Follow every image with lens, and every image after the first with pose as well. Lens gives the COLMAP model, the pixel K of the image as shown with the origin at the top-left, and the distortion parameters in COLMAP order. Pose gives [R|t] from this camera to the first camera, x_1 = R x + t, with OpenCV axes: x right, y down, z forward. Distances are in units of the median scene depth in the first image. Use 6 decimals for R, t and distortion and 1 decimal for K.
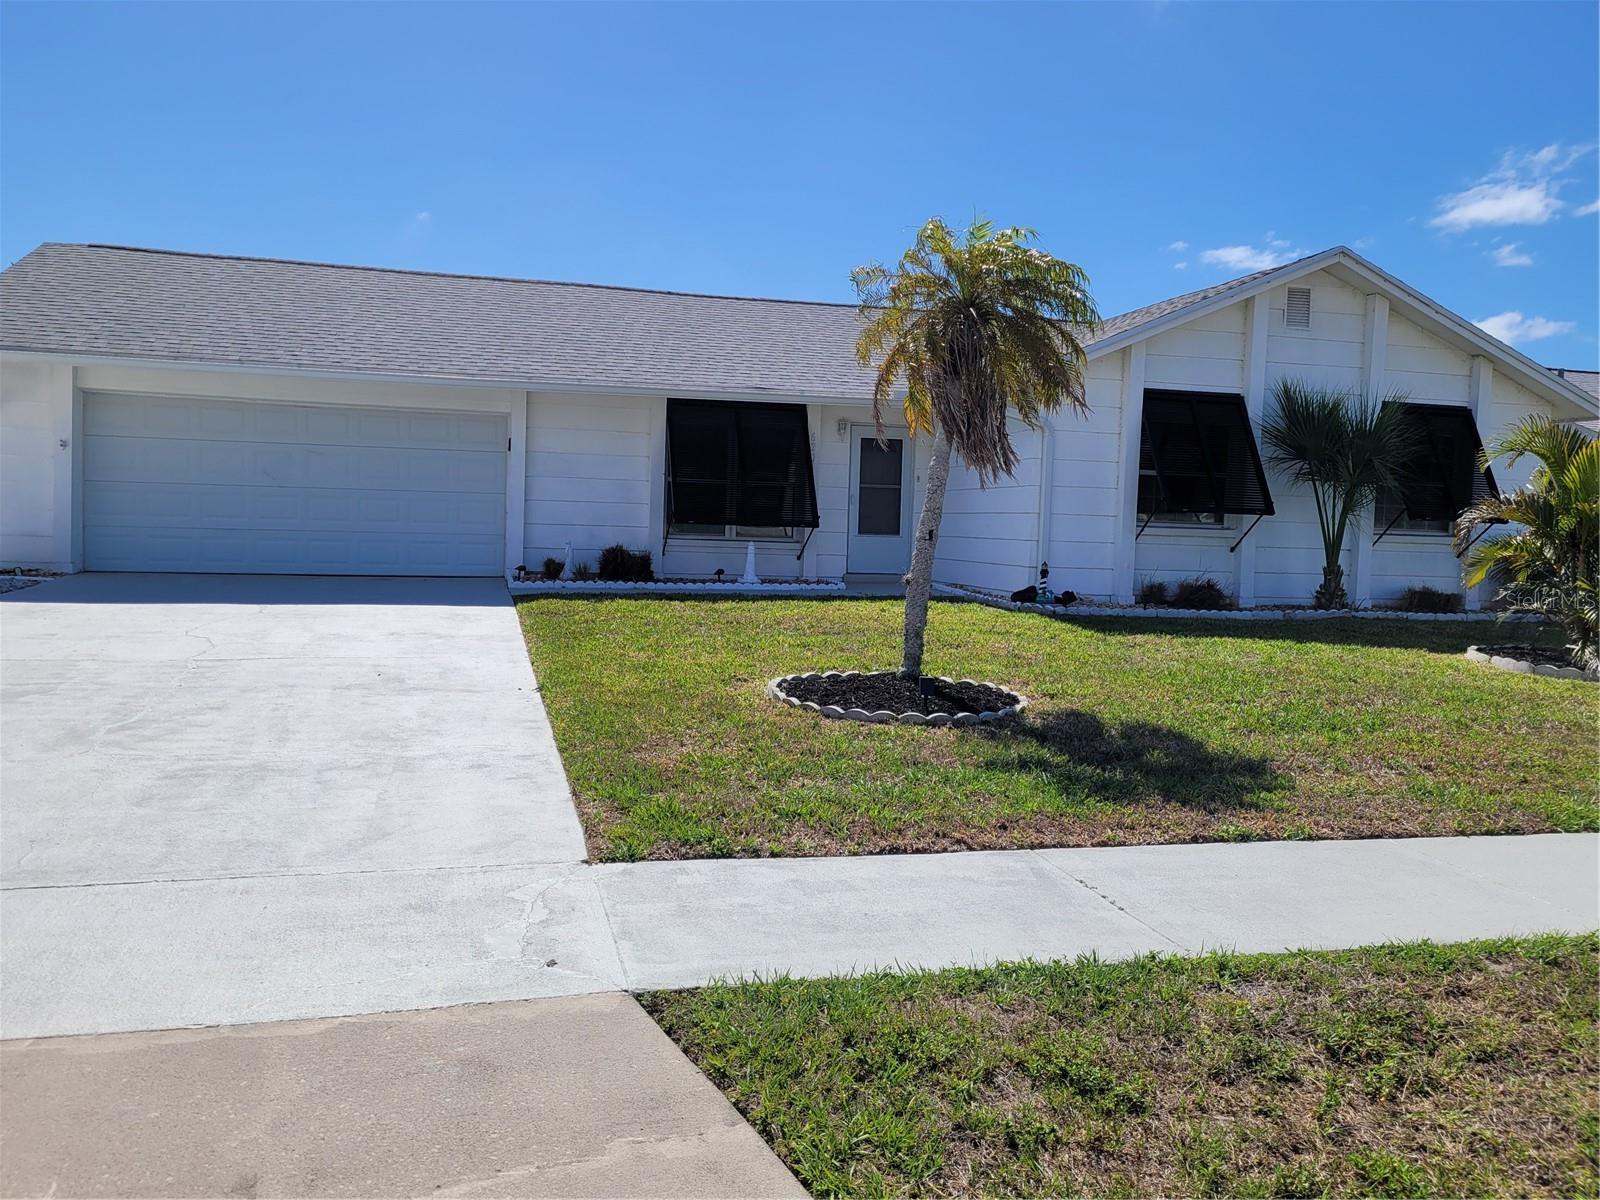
lens RADIAL K [[1335.2, 0, 797.2], [0, 1335.2, 605.0], [0, 0, 1]] dist [0.037029, -0.003422]
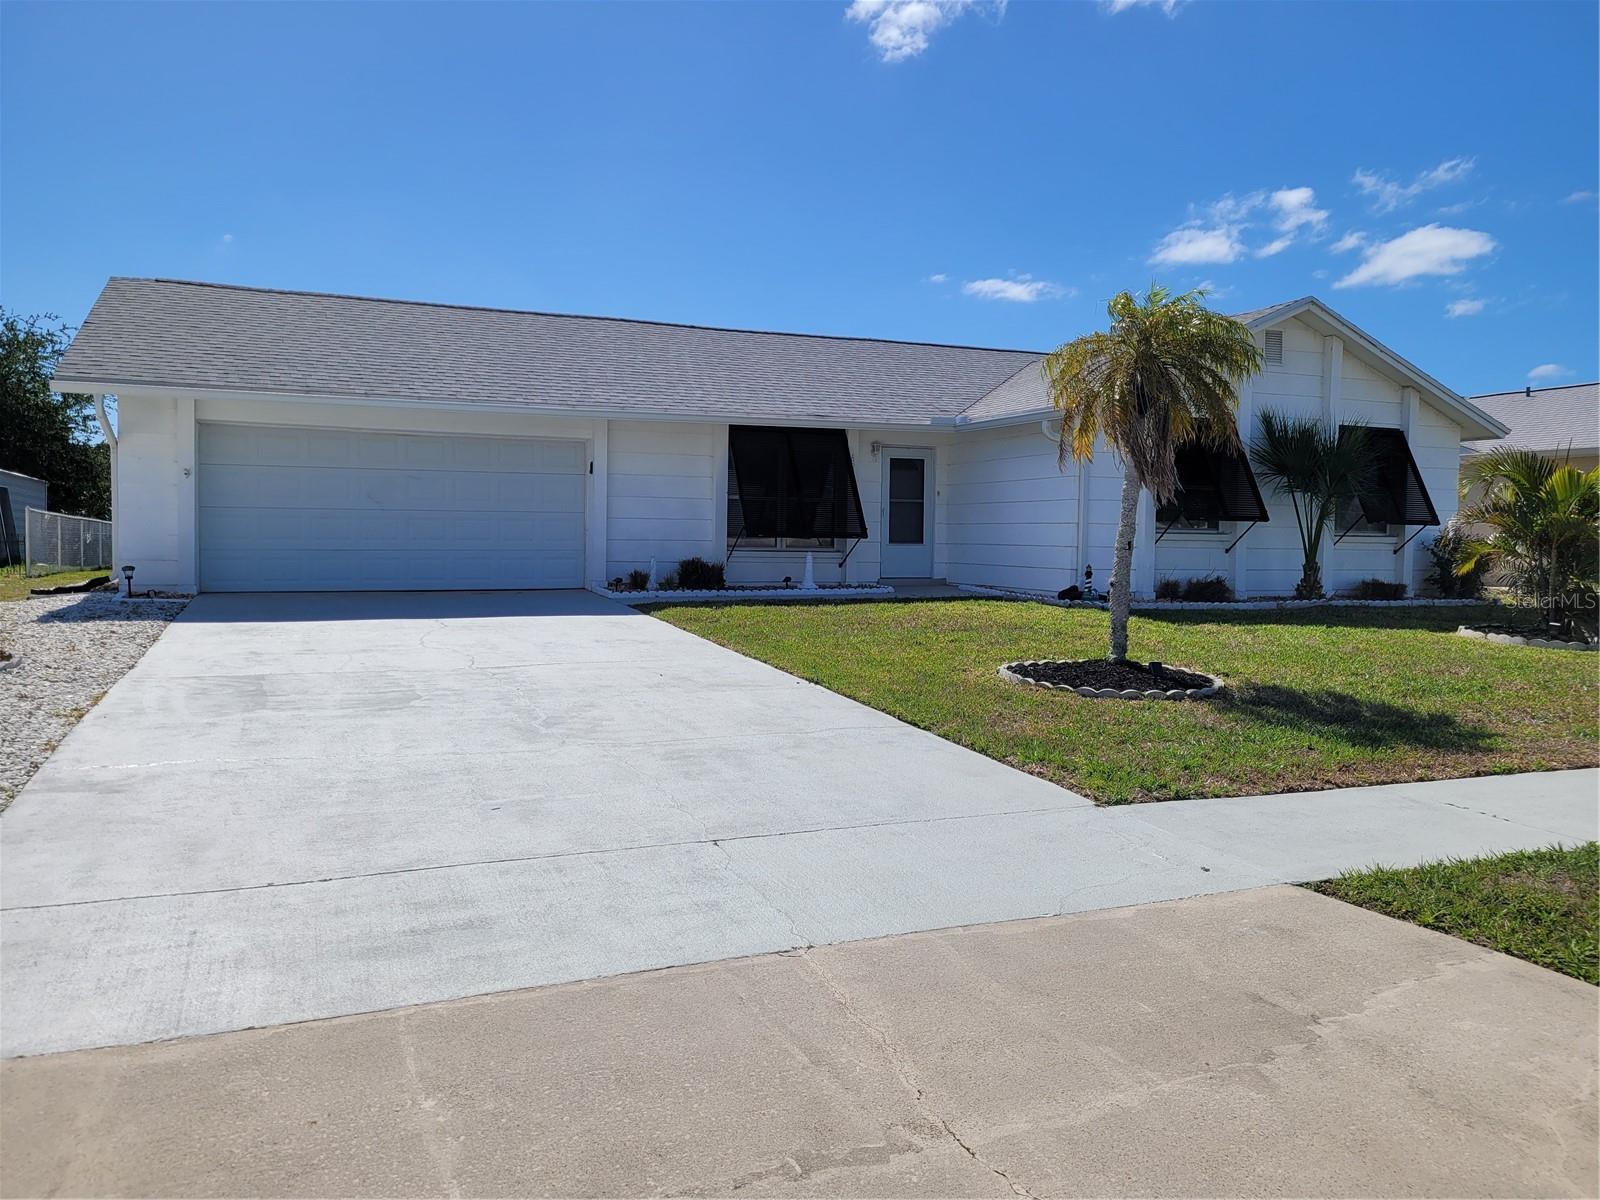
lens RADIAL K [[1277.5, 0, 800.0], [0, 1277.5, 600.0], [0, 0, 1]] dist [0.044967, -0.013984]
pose [[0.989198, -0.024853, 0.144466, -0.214436], [0.025611, 0.999666, -0.003392, -0.003904], [-0.144333, 0.007056, 0.989504, -0.066857]]
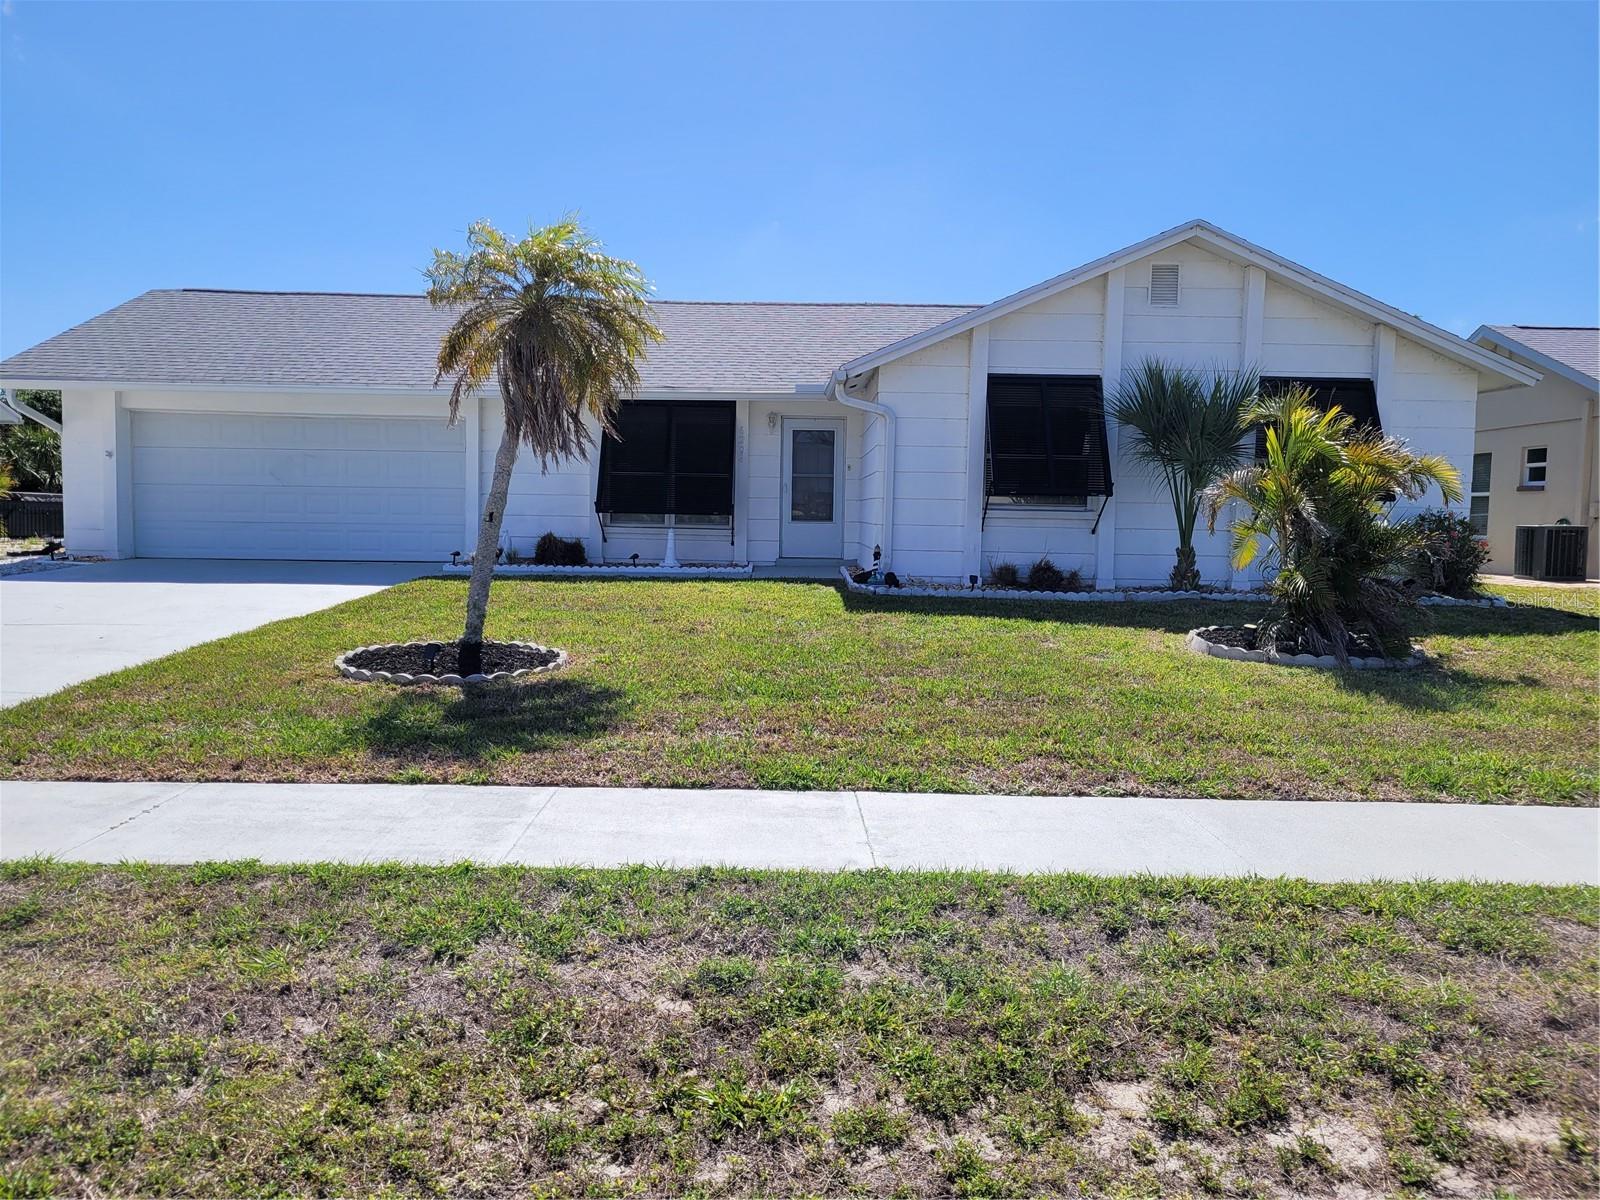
lens RADIAL K [[1277.5, 0, 800.0], [0, 1277.5, 600.0], [0, 0, 1]] dist [0.044967, -0.013984]
pose [[0.967063, 0.003841, -0.254509, 0.359001], [-0.003211, 0.999991, 0.002890, 0.007805], [0.254518, -0.001978, 0.967066, 0.021856]]
